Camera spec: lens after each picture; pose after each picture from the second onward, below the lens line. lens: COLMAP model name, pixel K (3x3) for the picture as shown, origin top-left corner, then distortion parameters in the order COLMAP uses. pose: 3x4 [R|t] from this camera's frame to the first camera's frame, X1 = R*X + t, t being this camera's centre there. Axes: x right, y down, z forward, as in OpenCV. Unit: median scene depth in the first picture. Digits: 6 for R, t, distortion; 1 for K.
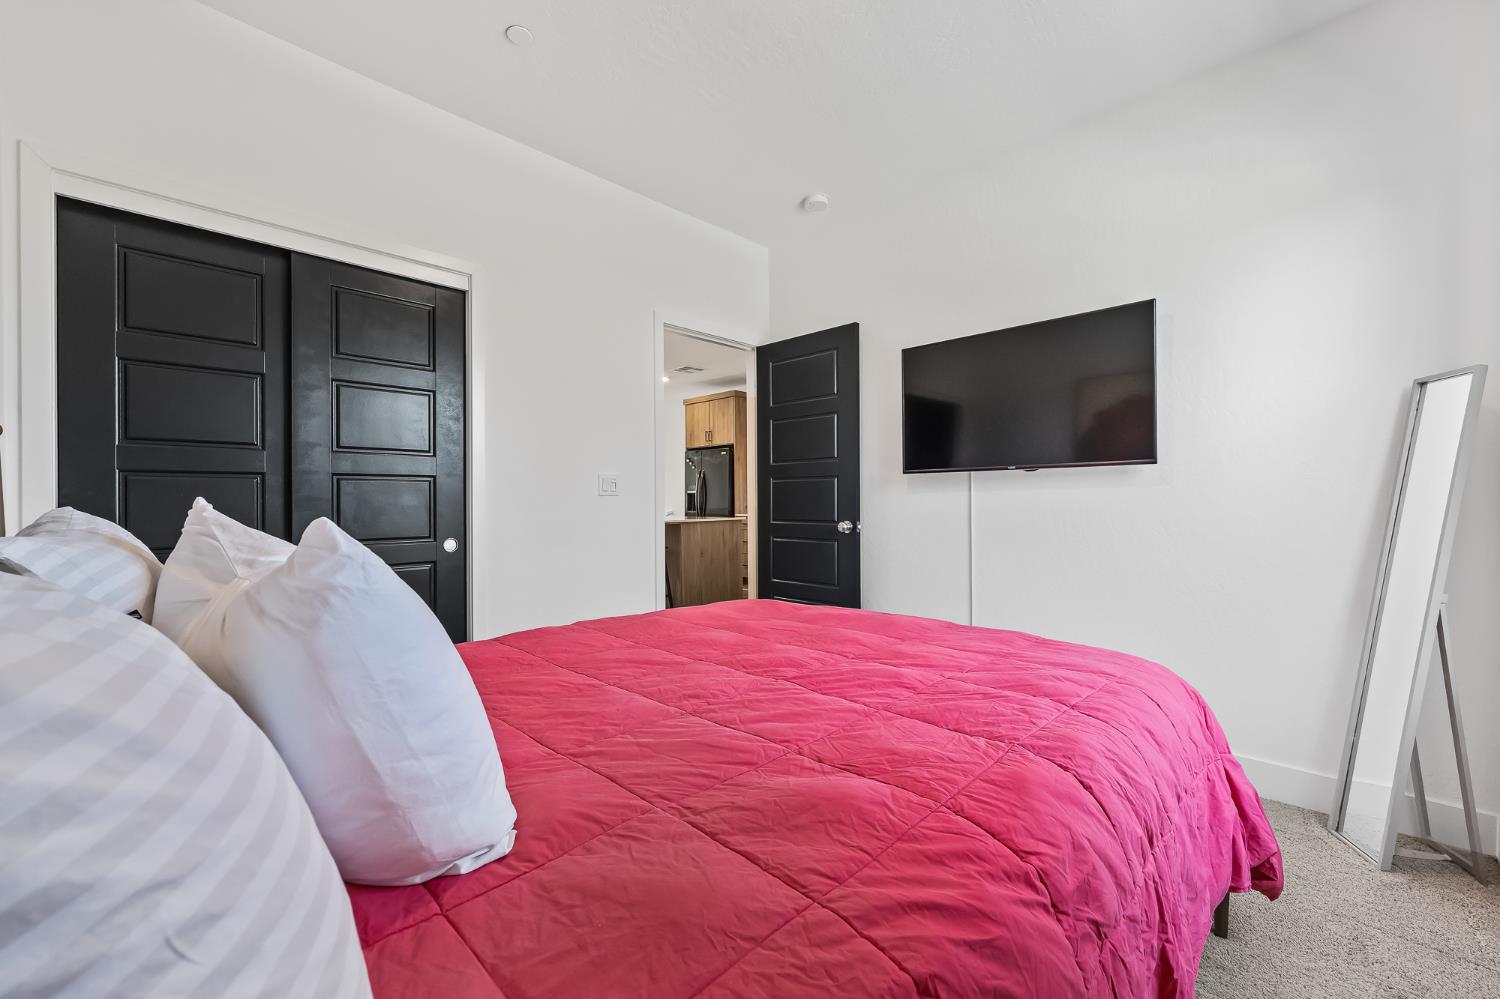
lens RADIAL K [[608.7, 0, 756.4], [0, 608.7, 505.1], [0, 0, 1]] dist [0.001007, 0.000070]
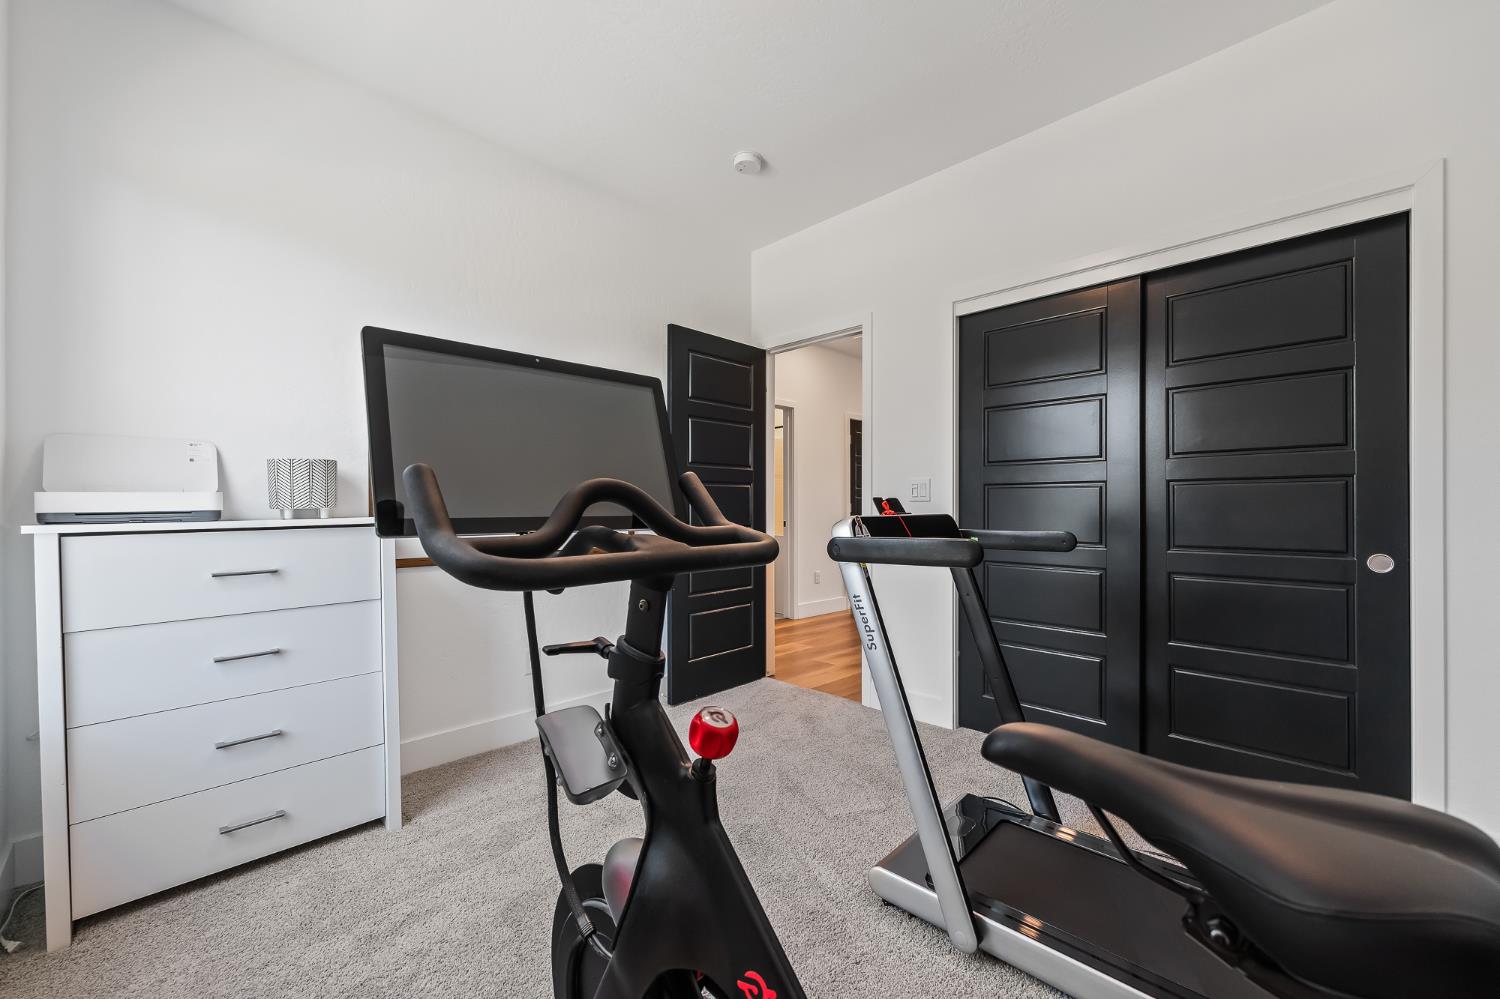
lens RADIAL K [[608.7, 0, 756.4], [0, 608.7, 505.1], [0, 0, 1]] dist [0.001007, 0.000070]
pose [[0.022394, -0.004498, -0.999739, 0.436363], [-0.002010, 0.999988, -0.004545, -0.003956], [0.999747, 0.002111, 0.022385, 0.430302]]
